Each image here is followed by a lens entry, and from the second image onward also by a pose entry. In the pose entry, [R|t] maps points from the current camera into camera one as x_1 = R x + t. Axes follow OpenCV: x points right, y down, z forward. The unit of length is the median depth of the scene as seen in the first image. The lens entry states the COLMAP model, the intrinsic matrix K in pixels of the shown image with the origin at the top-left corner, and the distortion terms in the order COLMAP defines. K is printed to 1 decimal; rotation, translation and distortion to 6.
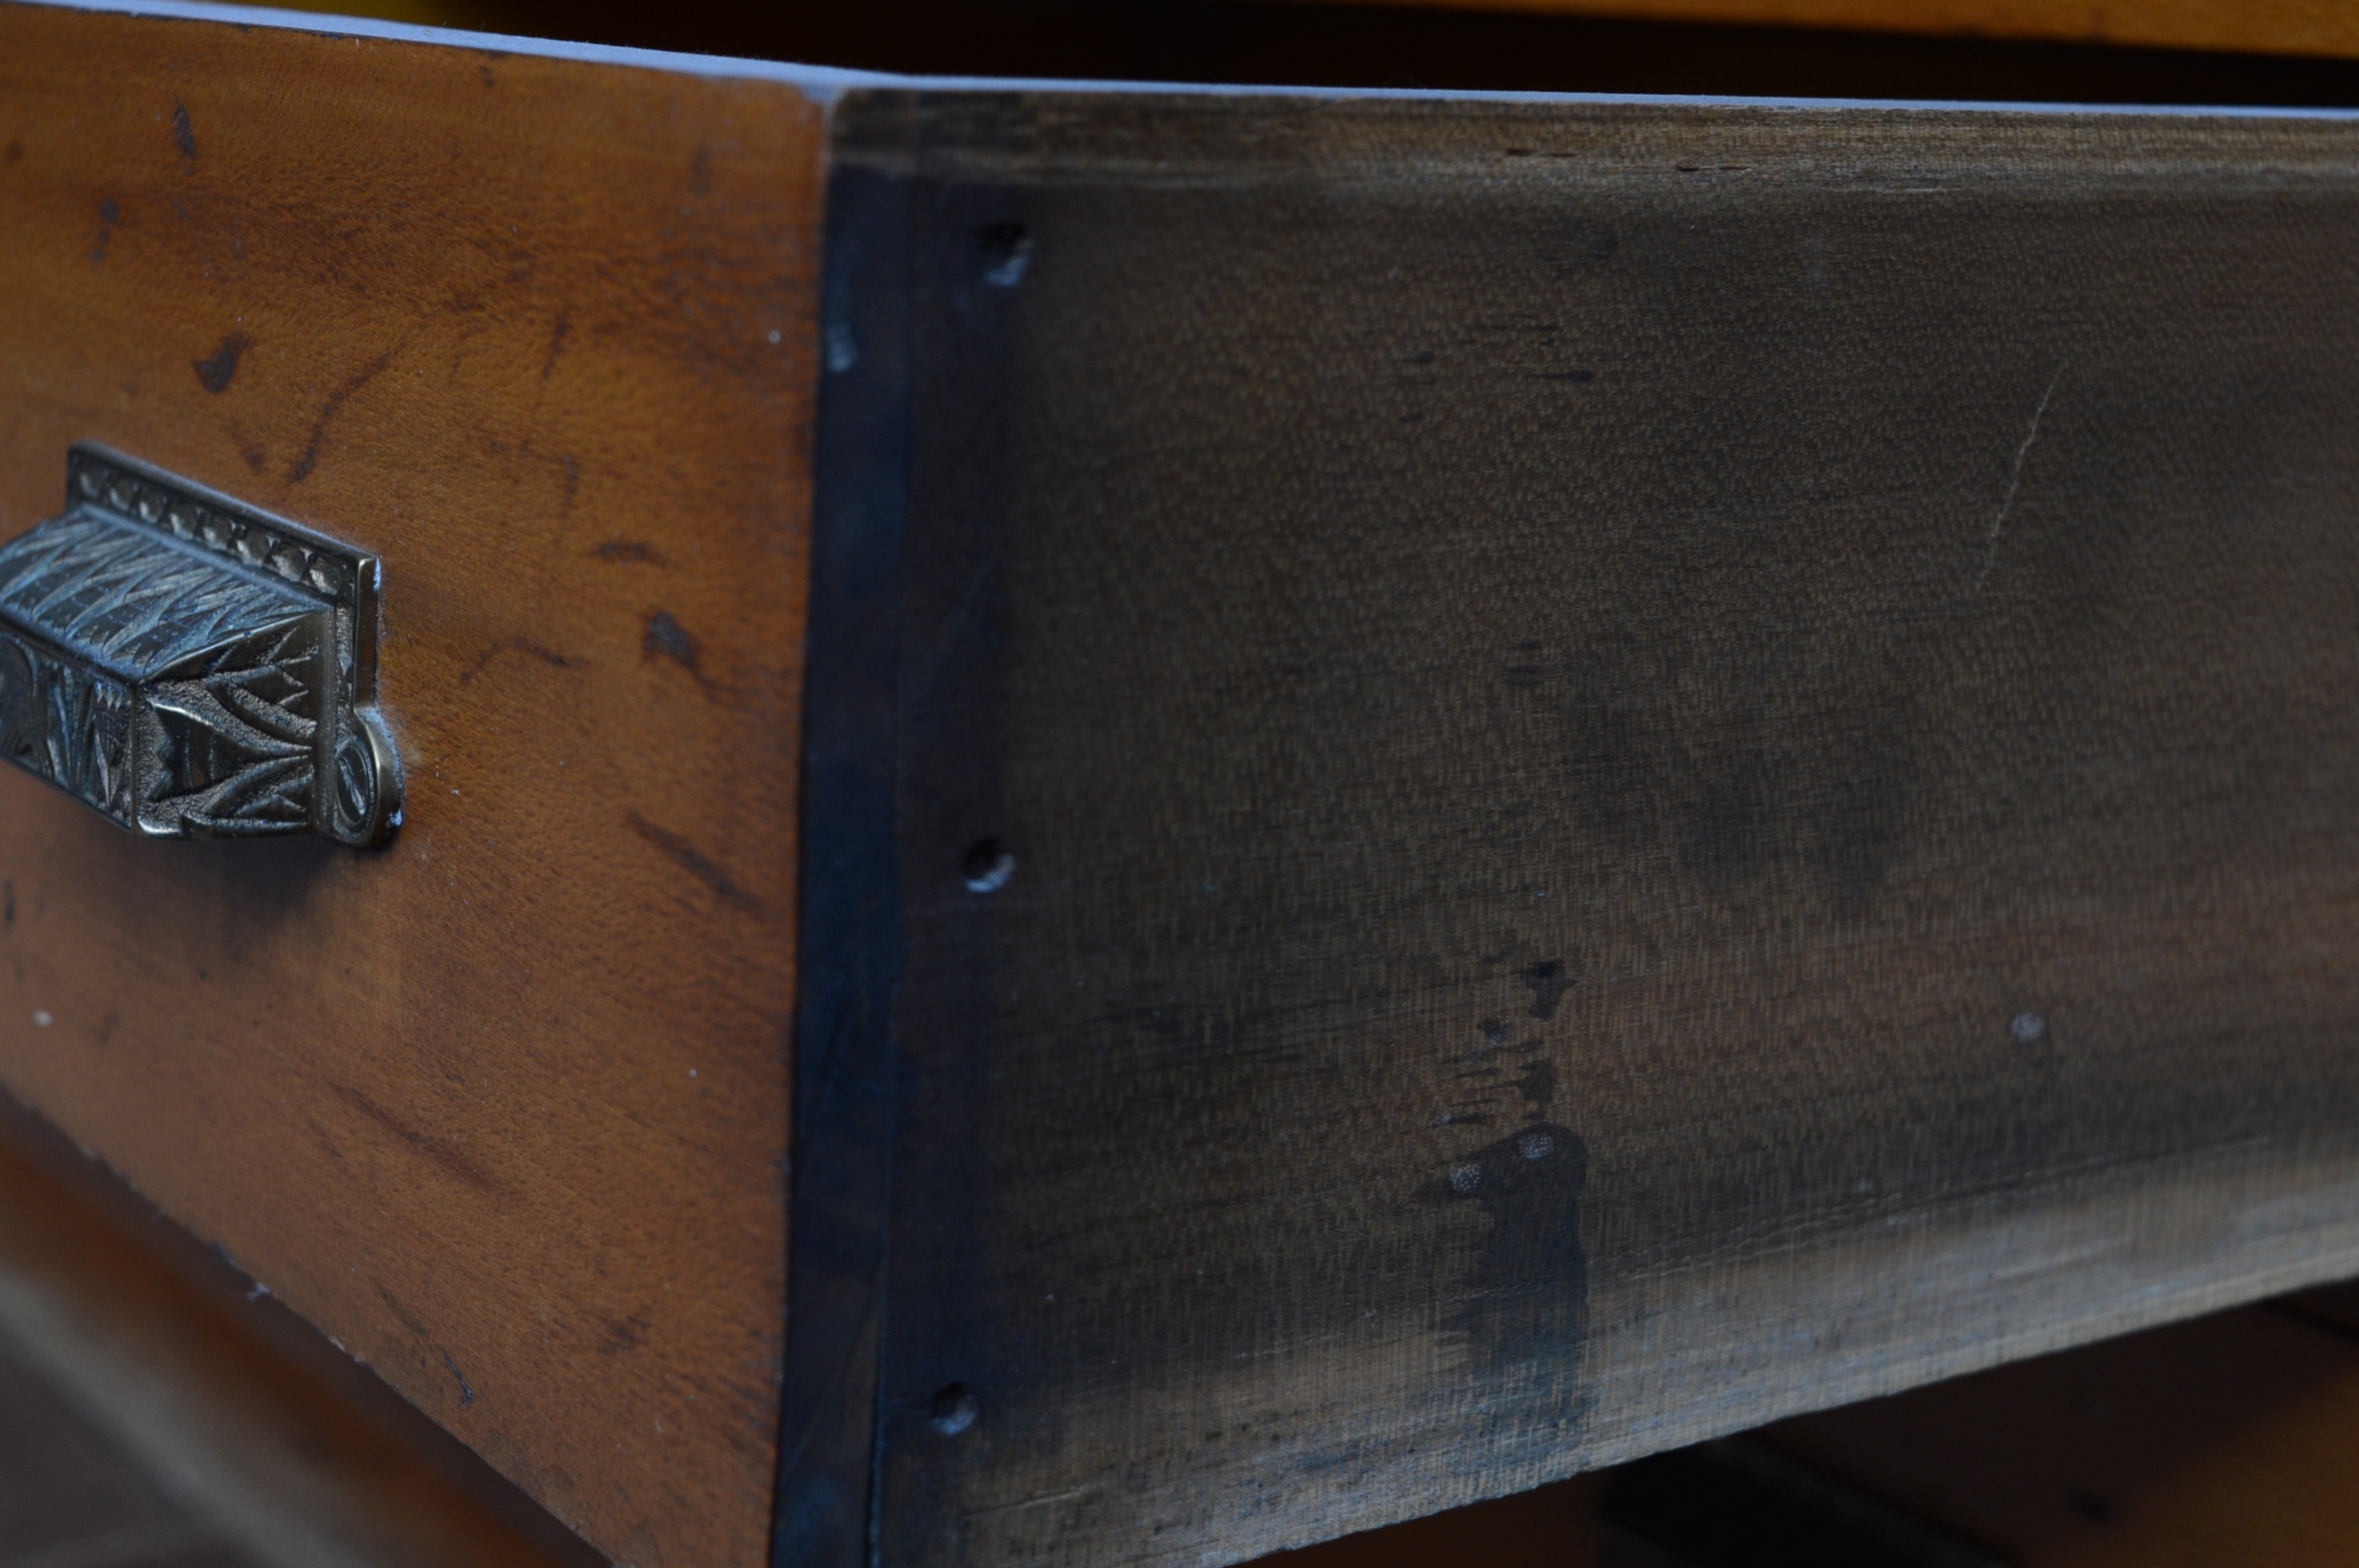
lens RADIAL K [[3872.9, 0, 1179.1], [0, 3872.9, 781.9], [0, 0, 1]] dist [-0.001487, 0.000000]
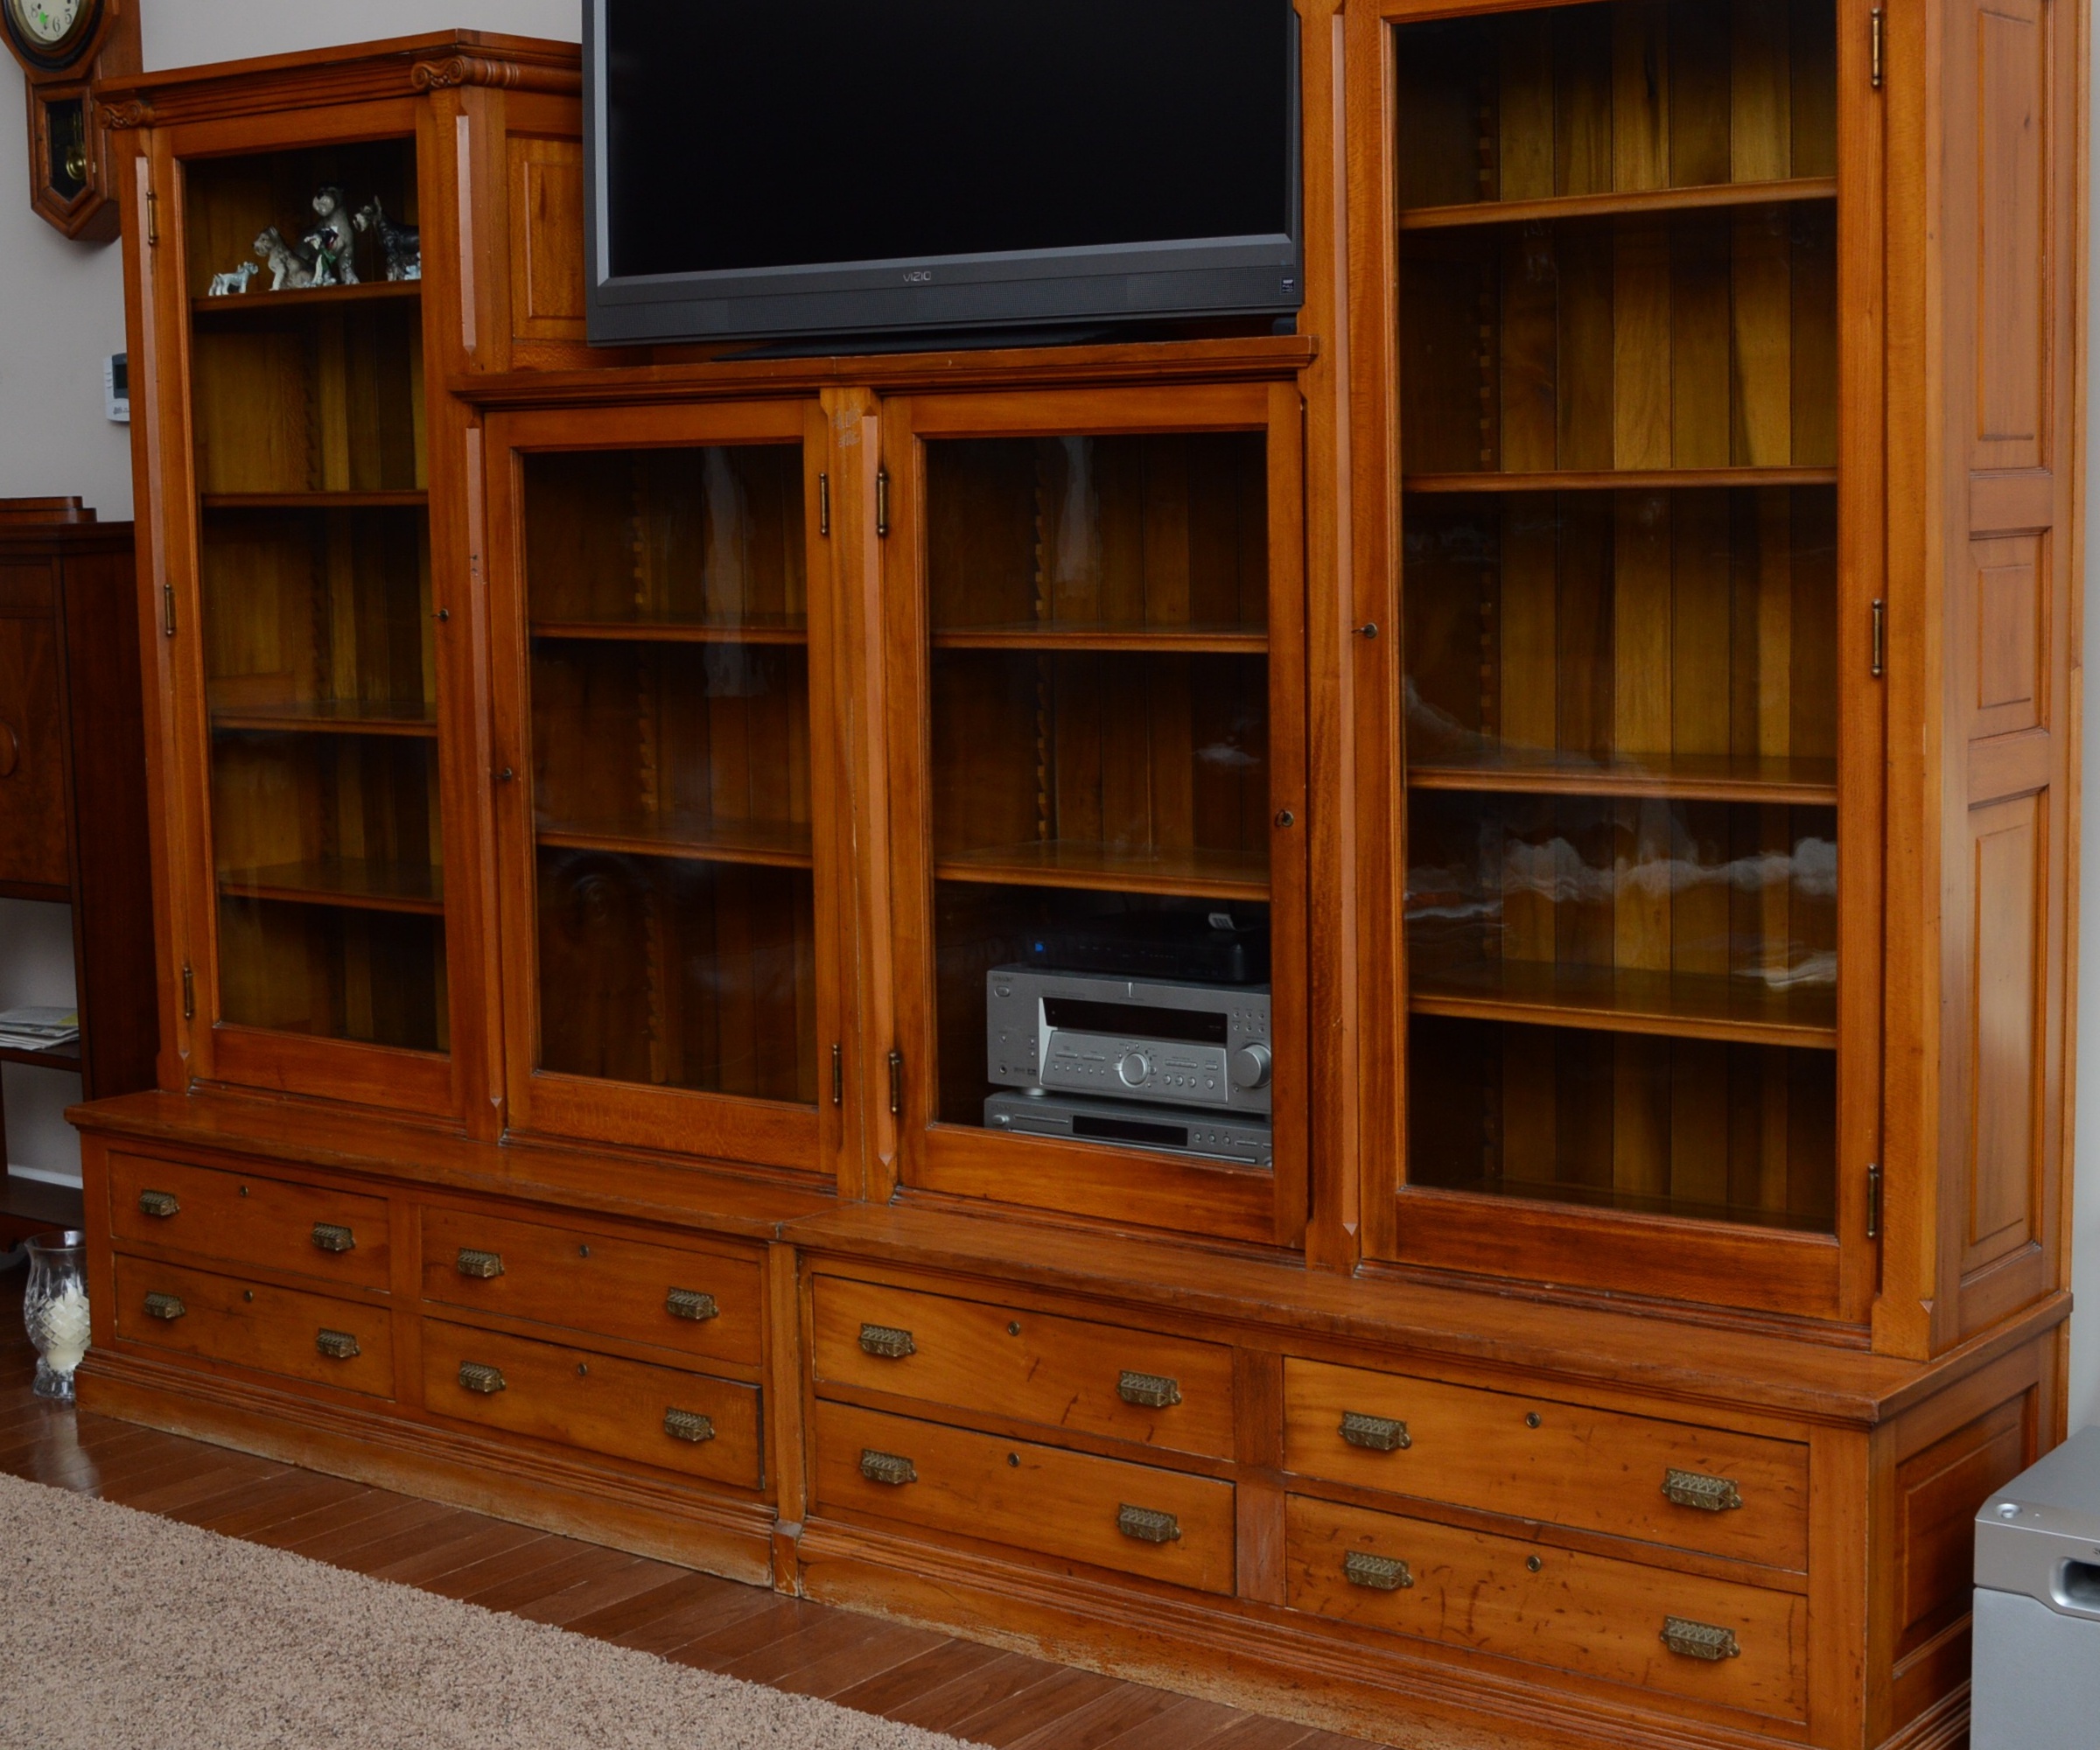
lens RADIAL K [[3380.3, 0, 1027.1], [0, 3380.3, 874.9], [0, 0, 1]] dist [-0.056718, 0.000000]
pose [[0.958626, -0.085719, 0.271457, -4.412743], [0.111839, 0.990318, -0.082235, -1.156157], [-0.261779, 0.109192, 0.958931, -7.489516]]
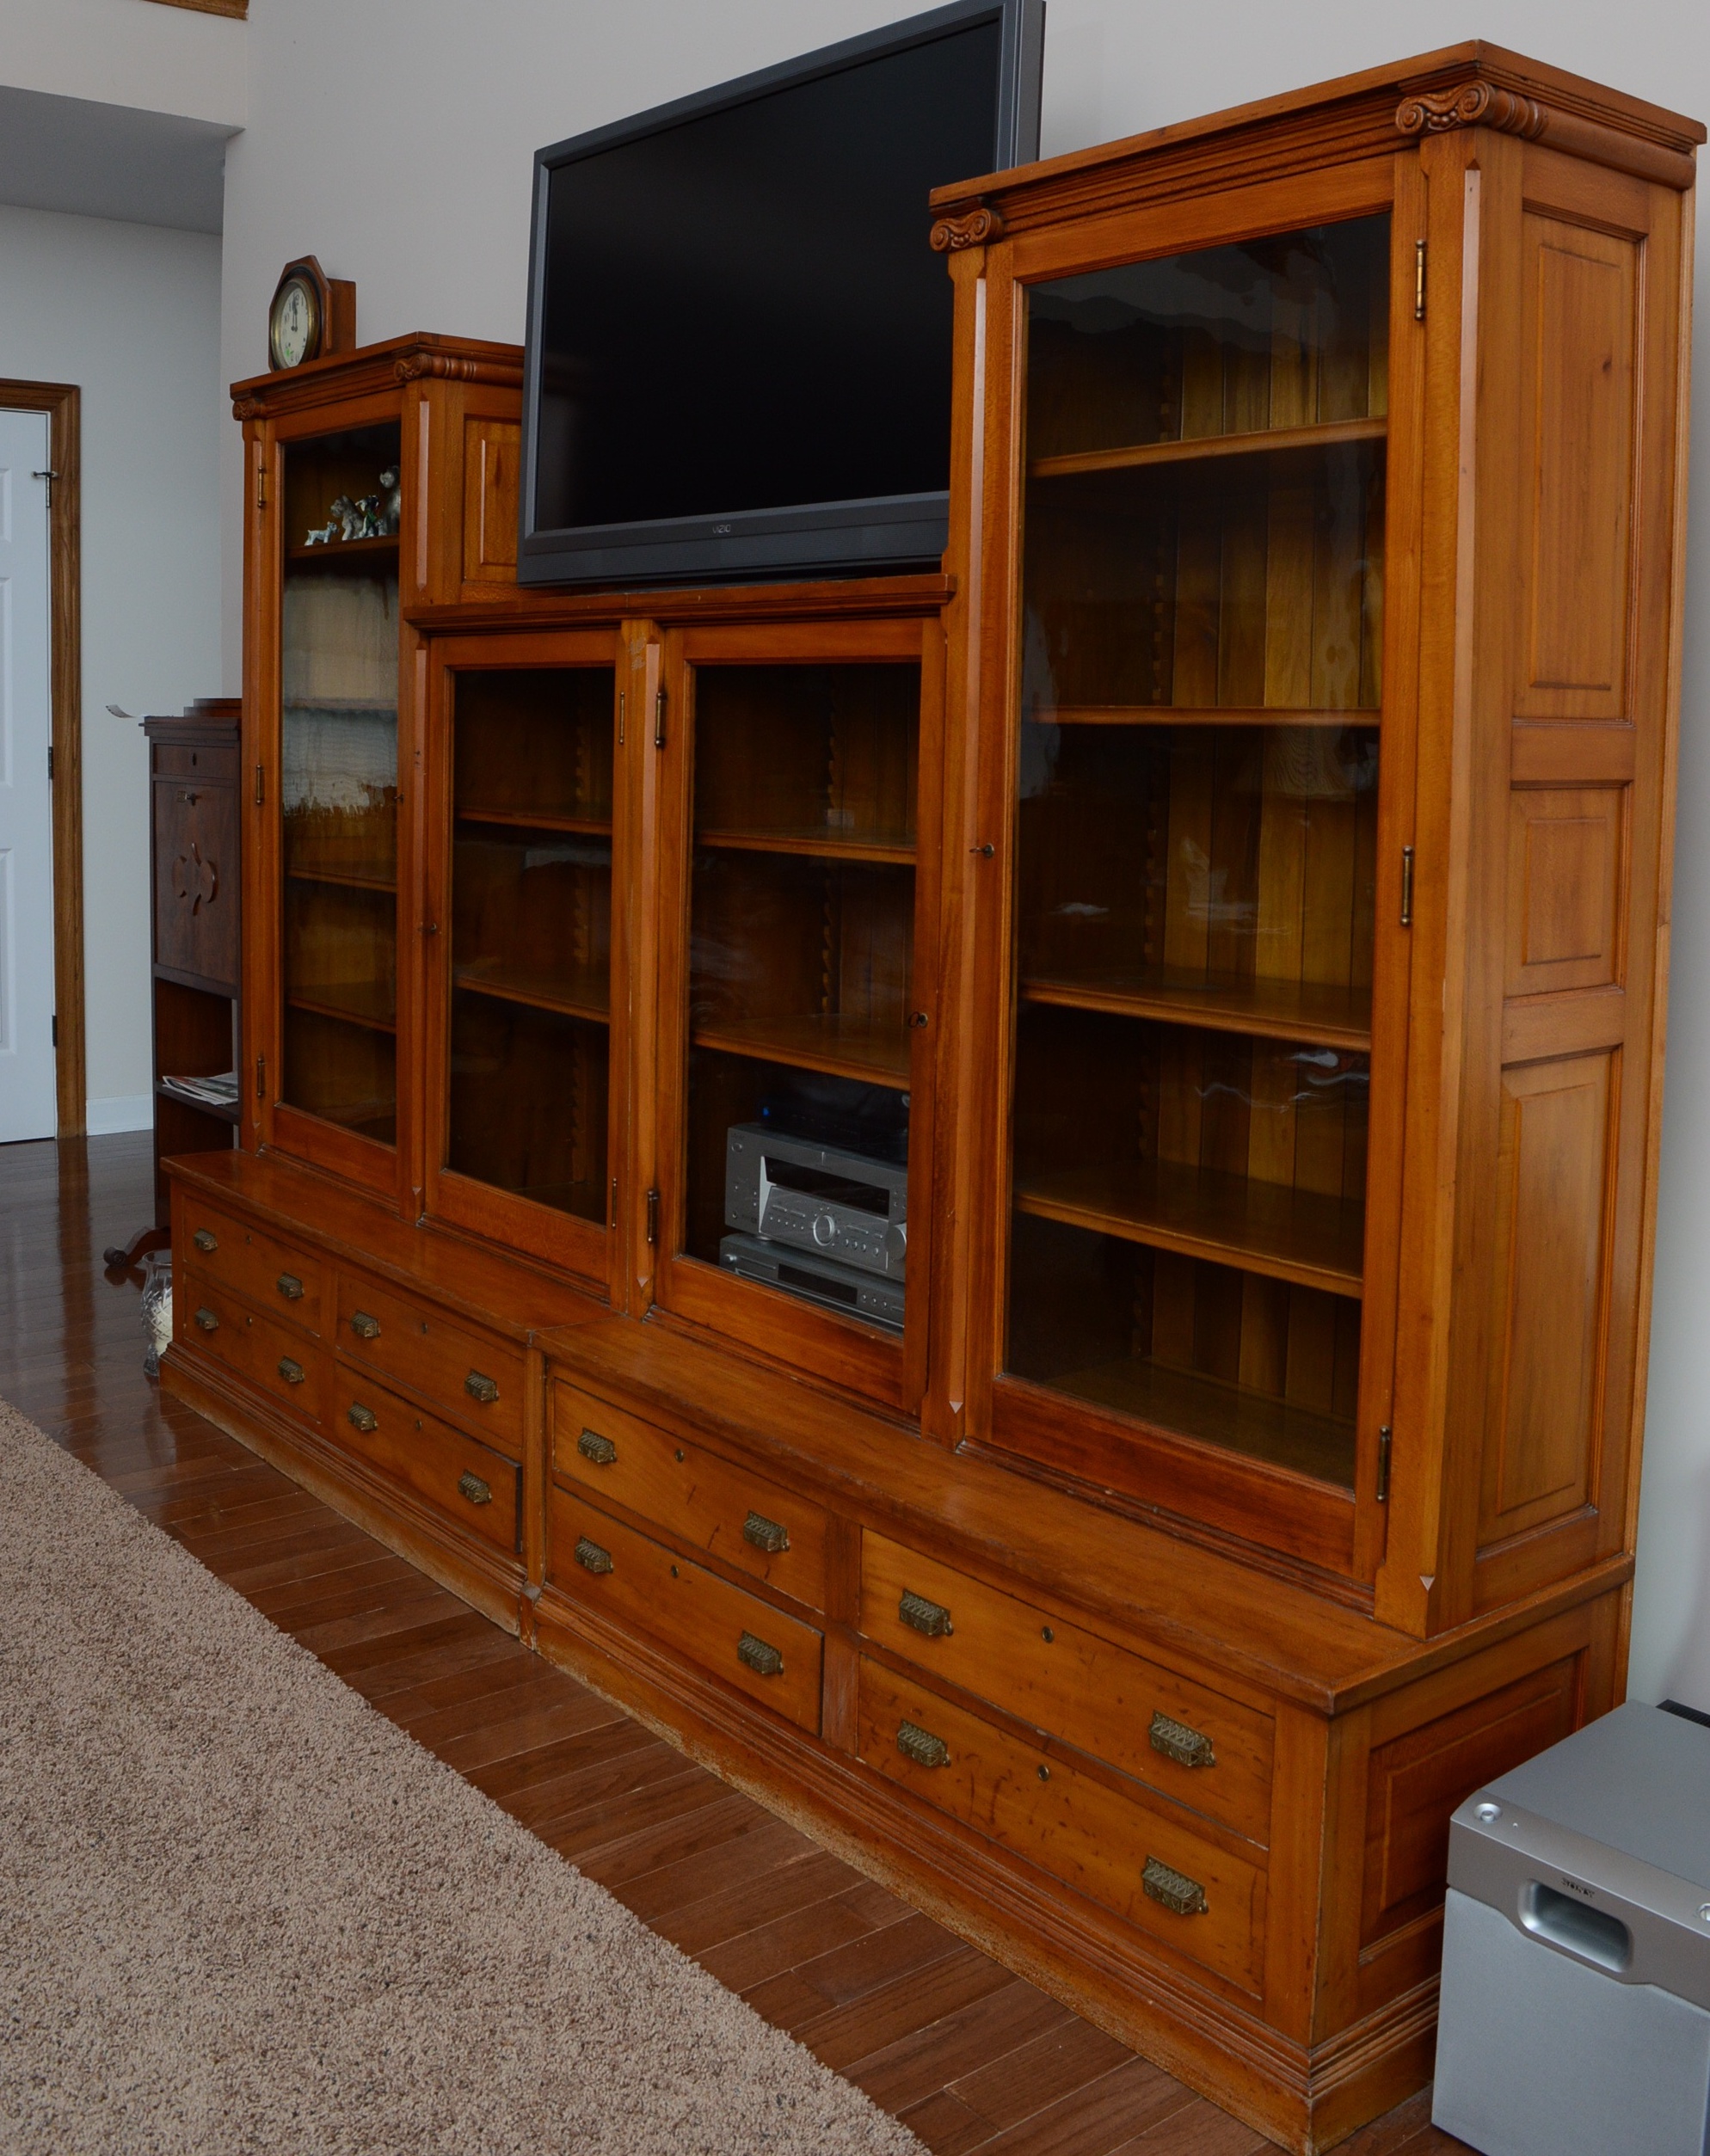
lens RADIAL K [[2137.6, 0, 862.7], [0, 2137.6, 861.1], [0, 0, 1]] dist [-0.086673, 0.000000]
pose [[0.998282, -0.019214, 0.055347, -1.399714], [0.027320, 0.988360, -0.149657, -1.556453], [-0.051827, 0.150913, 0.987188, -4.836711]]
